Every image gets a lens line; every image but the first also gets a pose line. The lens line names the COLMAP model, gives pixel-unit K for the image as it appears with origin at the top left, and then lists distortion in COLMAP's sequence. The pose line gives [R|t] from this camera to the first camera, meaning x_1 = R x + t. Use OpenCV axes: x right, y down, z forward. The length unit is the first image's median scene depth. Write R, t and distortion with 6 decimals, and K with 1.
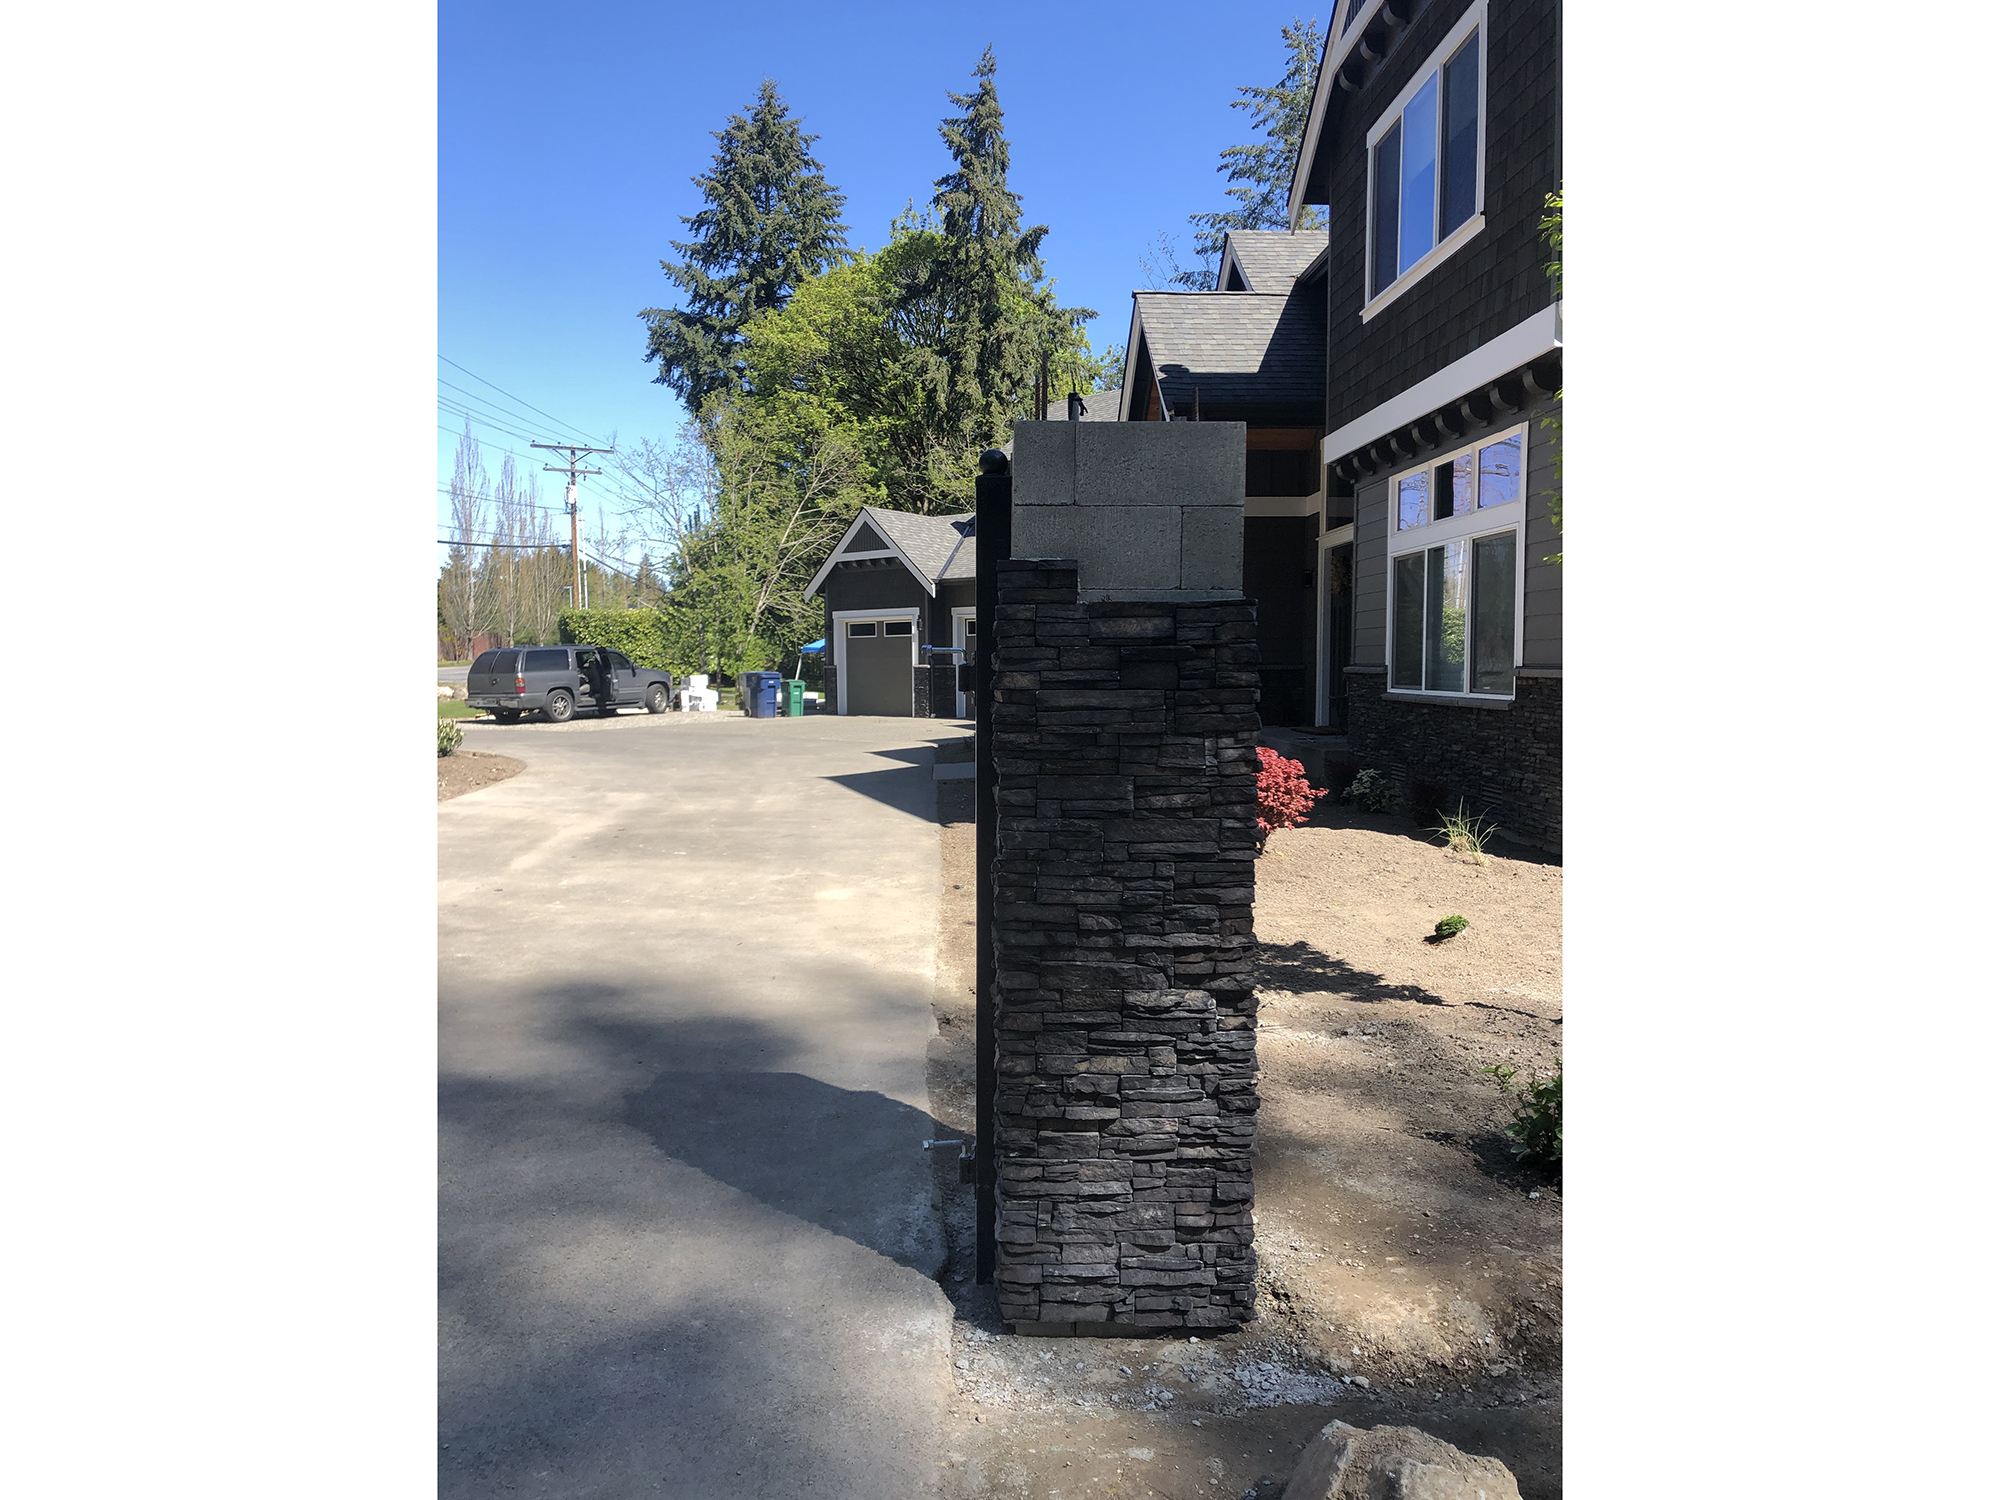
lens RADIAL K [[1256.7, 0, 947.4], [0, 1256.7, 741.8], [0, 0, 1]] dist [0.005117, 0.000605]
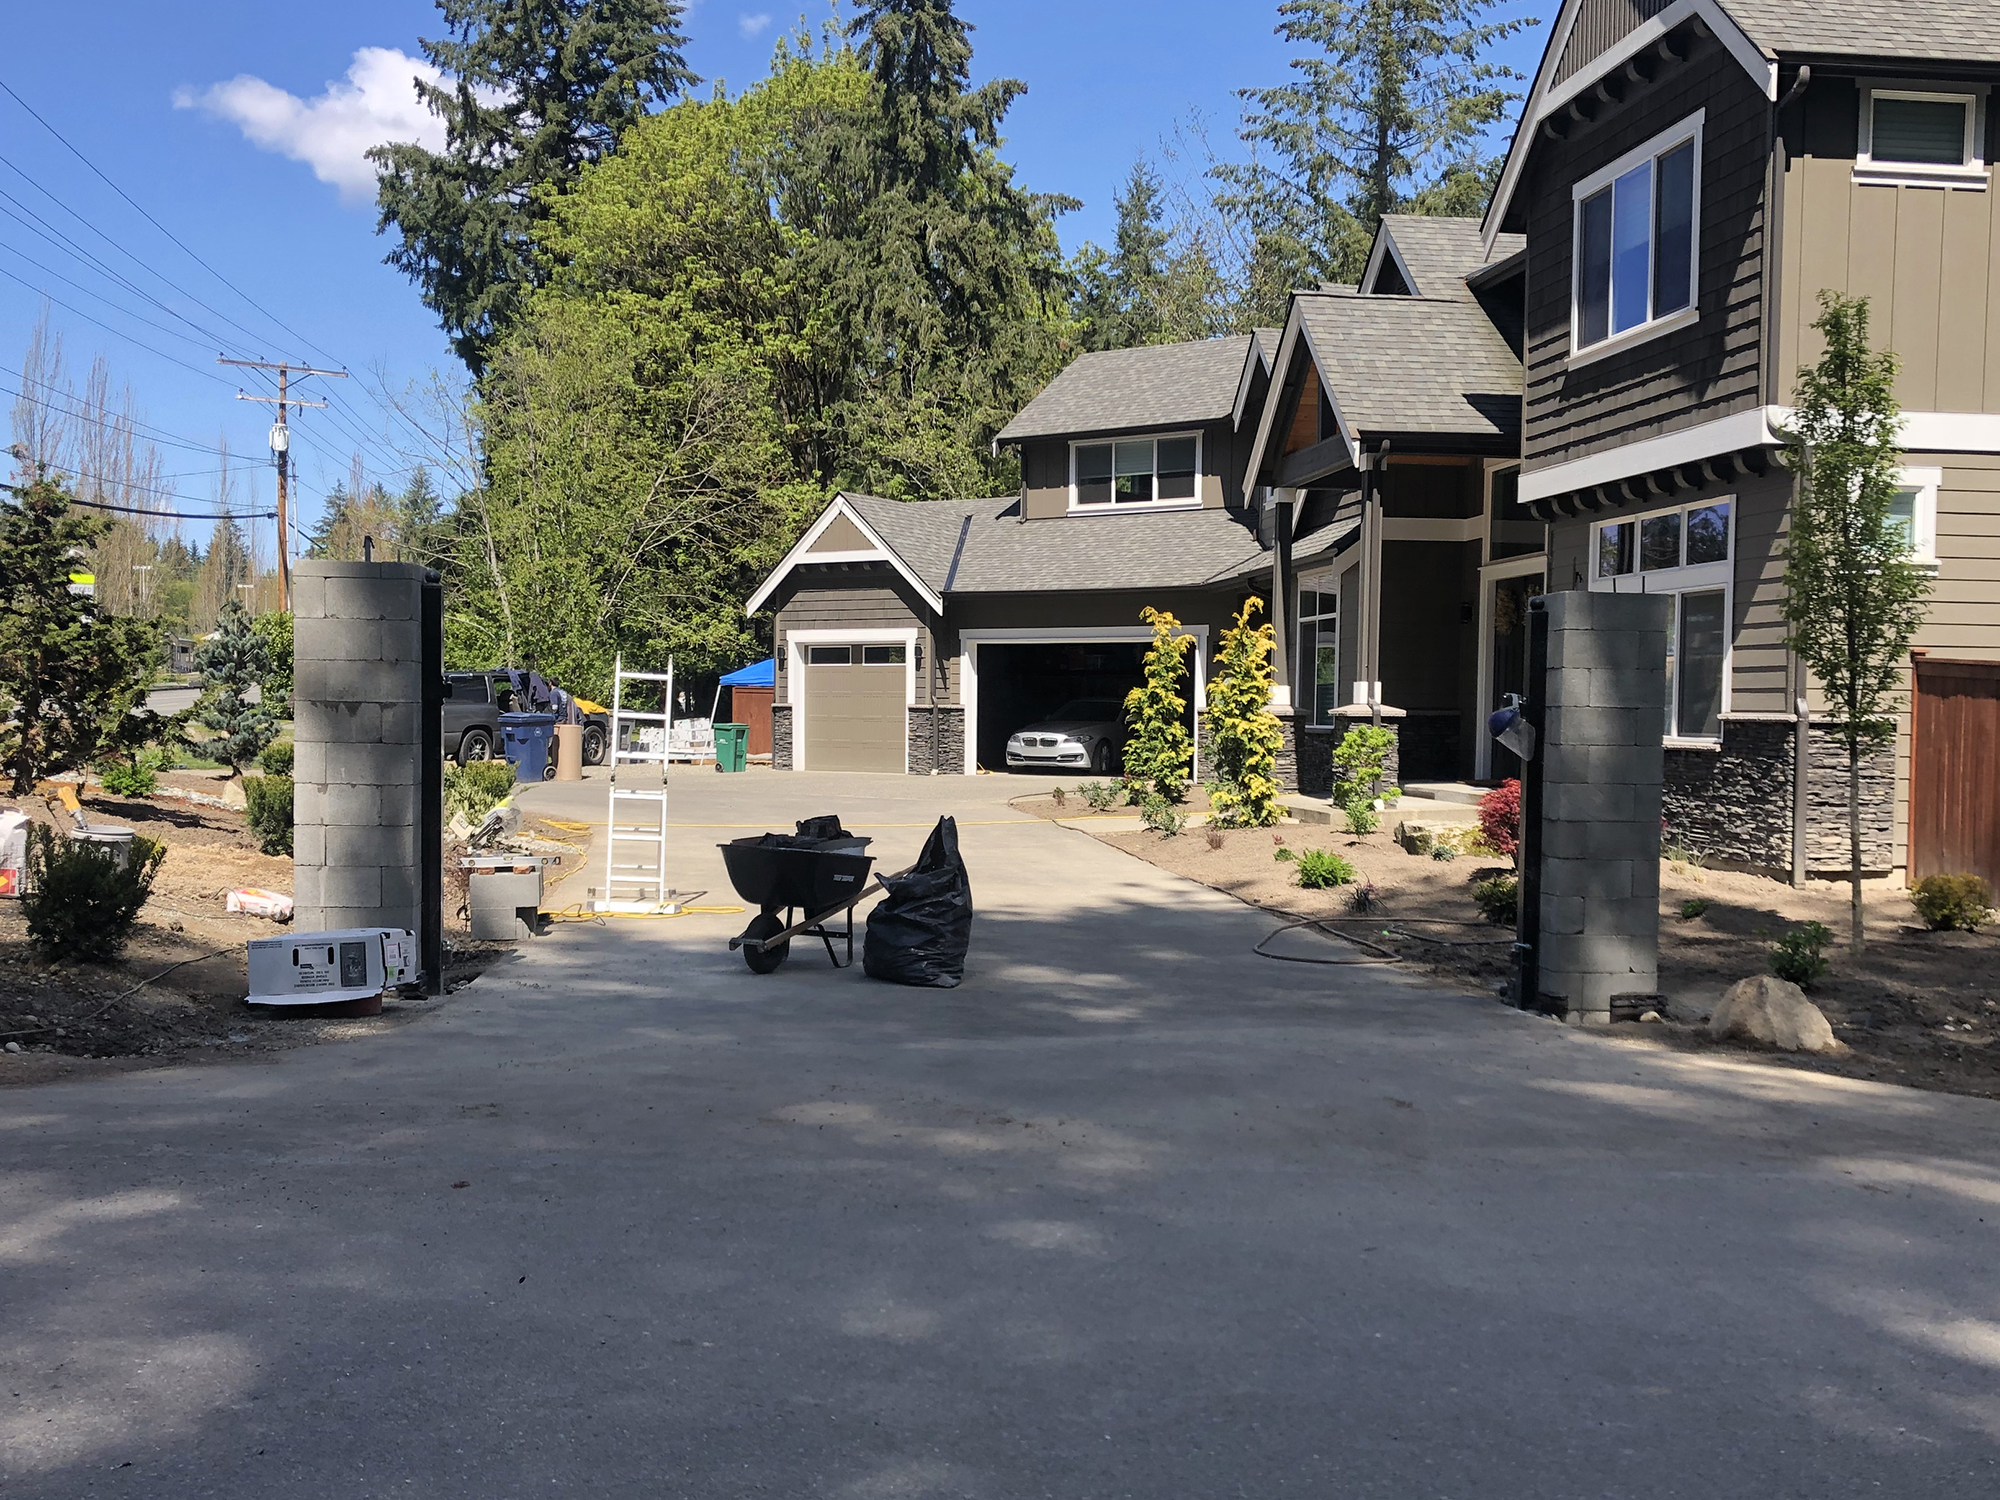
lens RADIAL K [[2064.1, 0, 1007.3], [0, 2064.1, 783.3], [0, 0, 1]] dist [0.041946, -0.018158]
pose [[0.991568, 0.011587, 0.129066, -0.229480], [-0.008262, 0.999621, -0.026266, 0.030627], [-0.129321, 0.024978, 0.991288, -0.407911]]
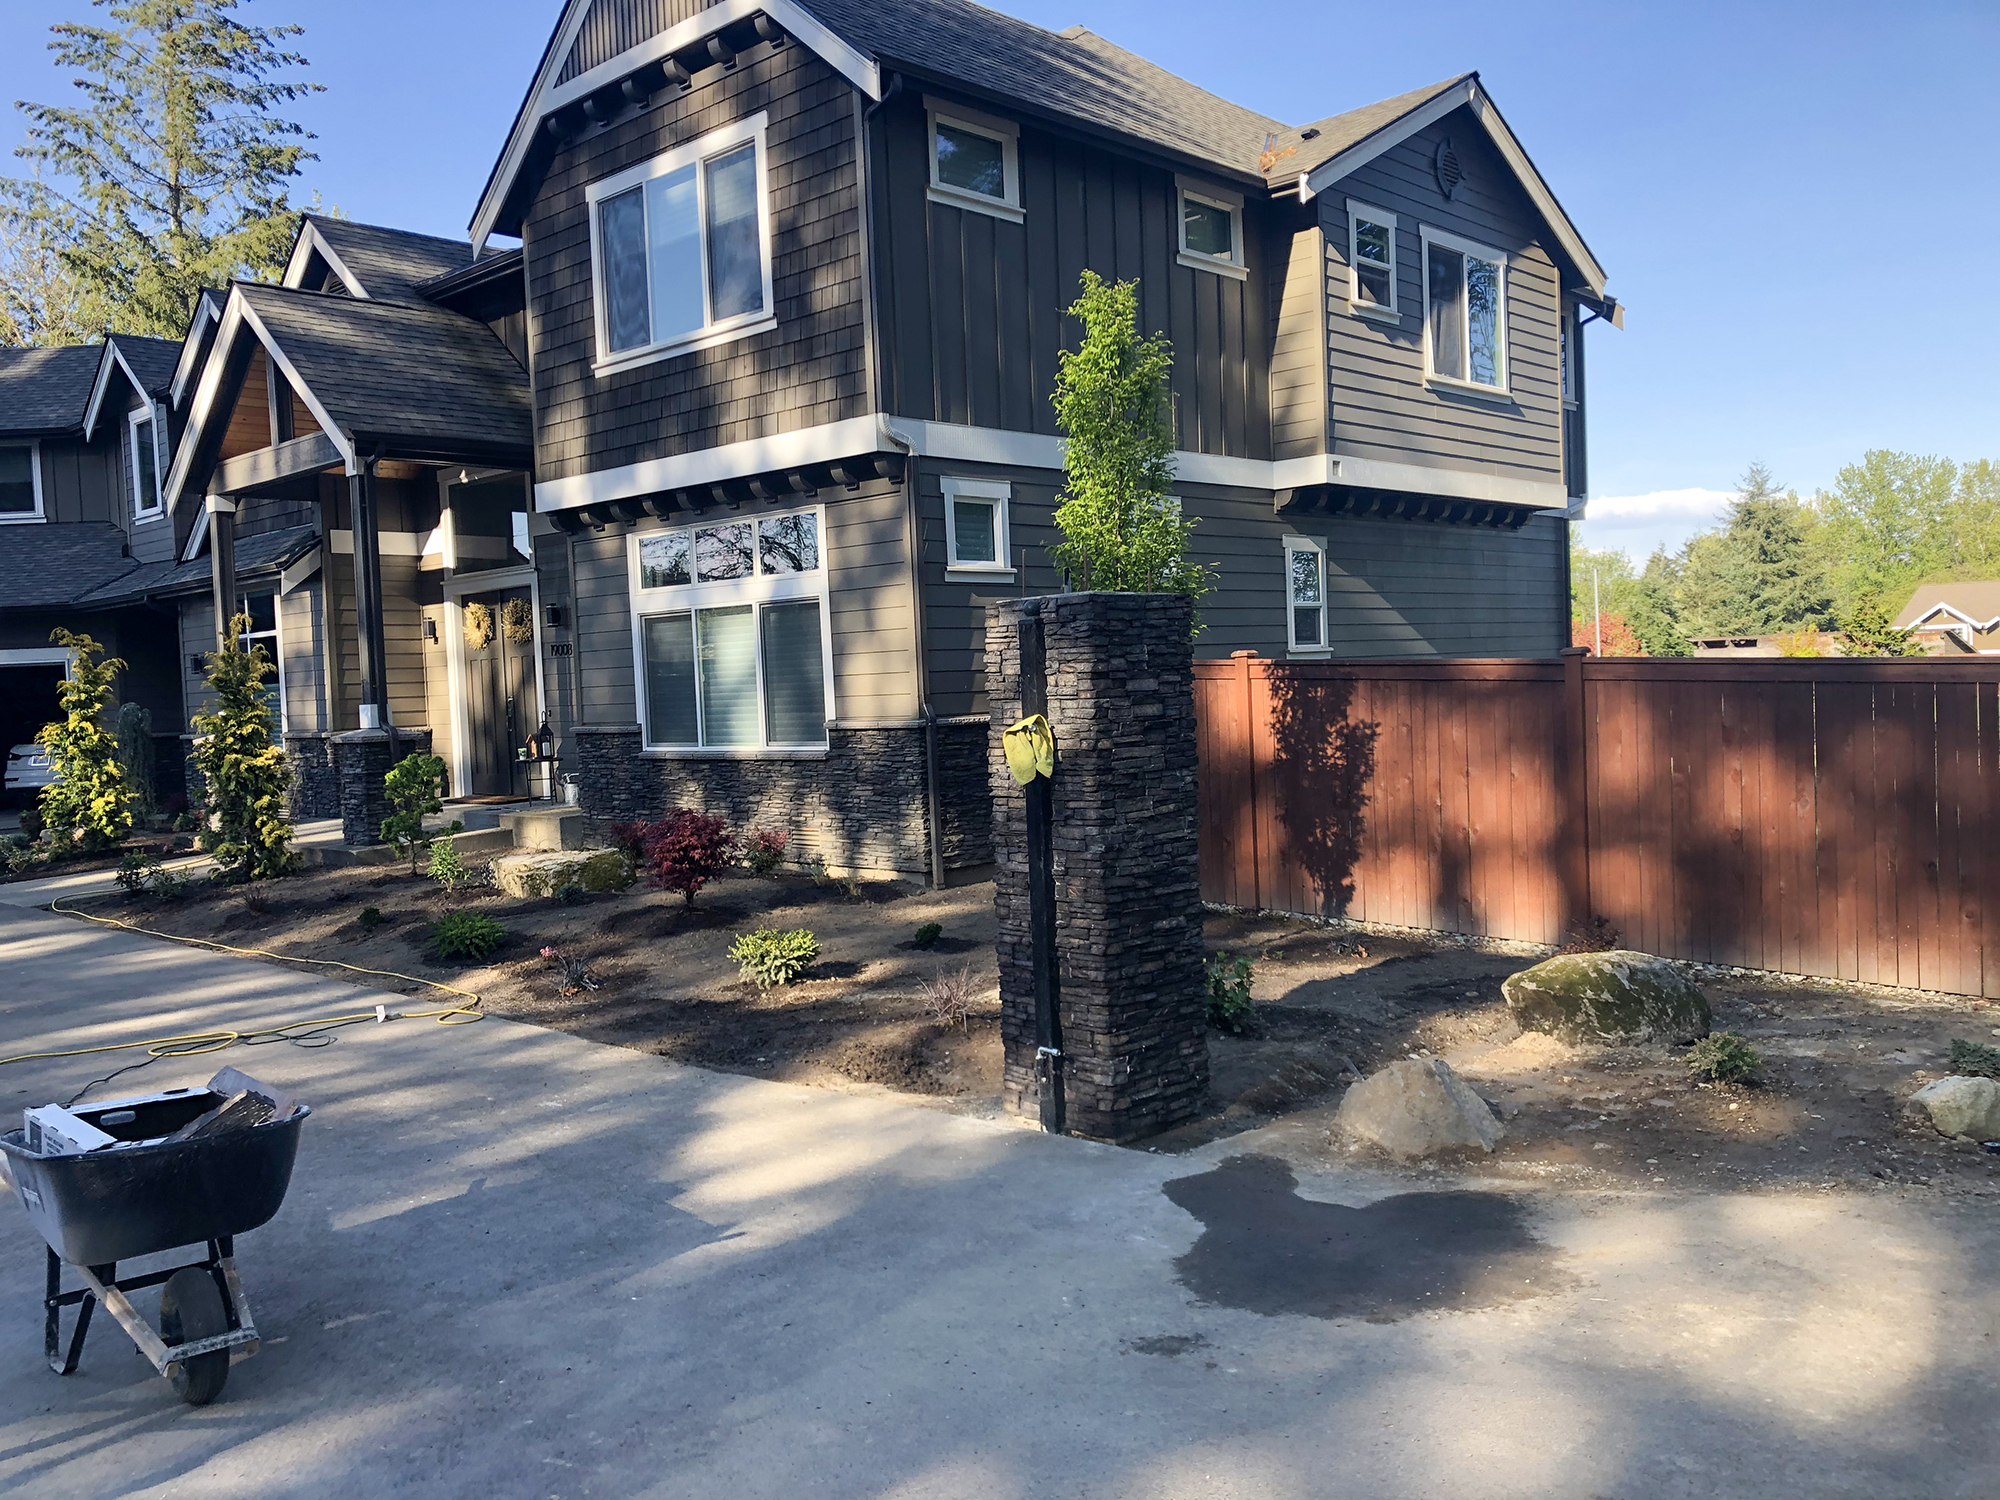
lens RADIAL K [[1631.2, 0, 1000.0], [0, 1631.2, 750.0], [0, 0, 1]] dist [0.063412, -0.127984]
pose [[0.694896, -0.057254, 0.716828, -0.273734], [0.085849, 0.996301, -0.003646, -0.007873], [-0.713968, 0.064073, 0.697241, -0.069242]]
